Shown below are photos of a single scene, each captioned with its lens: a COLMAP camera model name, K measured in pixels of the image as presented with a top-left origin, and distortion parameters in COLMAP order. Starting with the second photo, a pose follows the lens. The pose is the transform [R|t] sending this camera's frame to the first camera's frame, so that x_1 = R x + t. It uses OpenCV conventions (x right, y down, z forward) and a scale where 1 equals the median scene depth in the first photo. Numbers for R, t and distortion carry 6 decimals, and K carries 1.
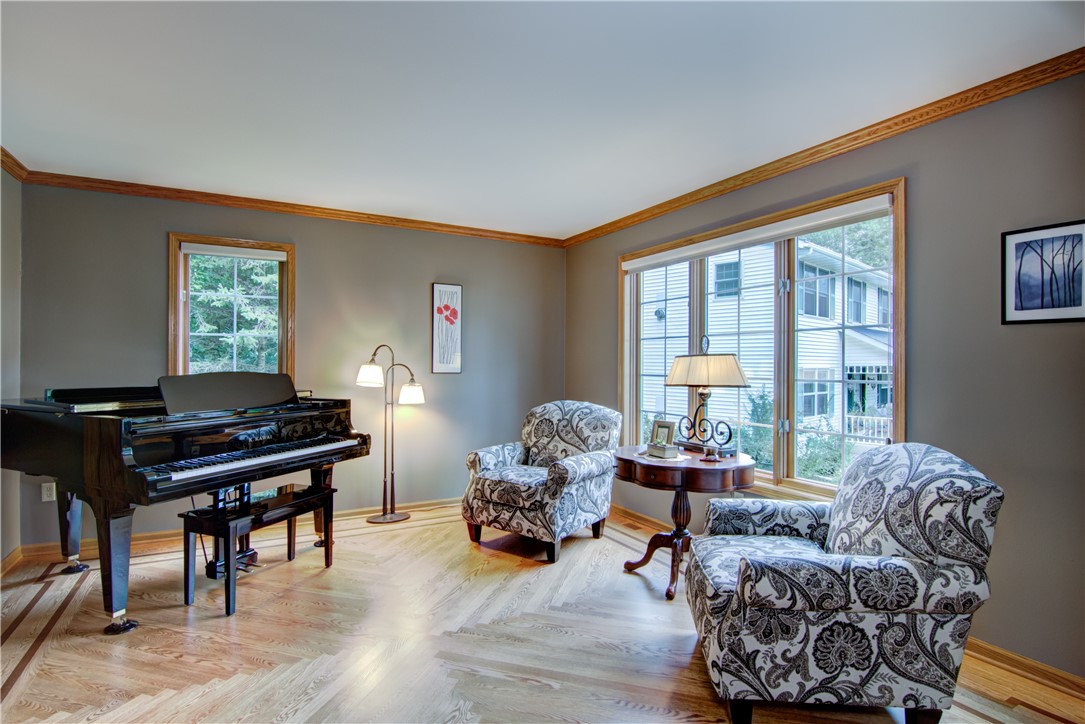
lens RADIAL K [[551.6, 0, 539.1], [0, 551.6, 362.5], [0, 0, 1]] dist [-0.005502, -0.008827]
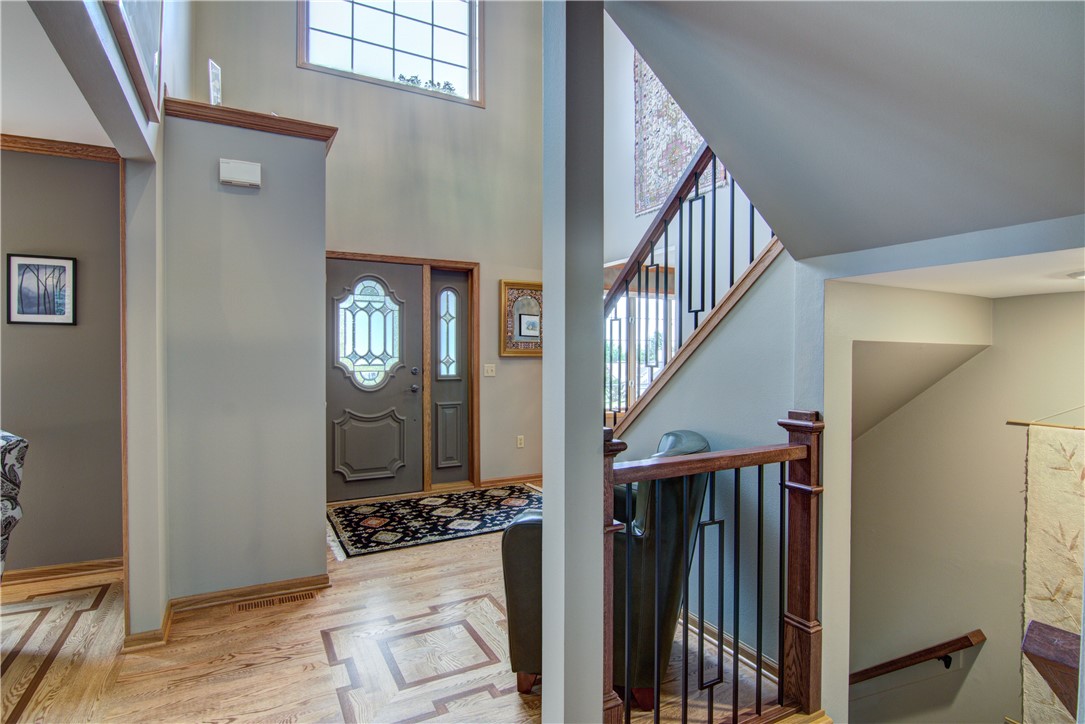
lens RADIAL K [[551.6, 0, 535.9], [0, 551.6, 363.0], [0, 0, 1]] dist [-0.005502, -0.008827]
pose [[0.015298, -0.021542, 0.999651, -0.466499], [-0.003014, 0.999762, 0.021591, -0.007829], [-0.999878, -0.003343, 0.015229, -0.302802]]
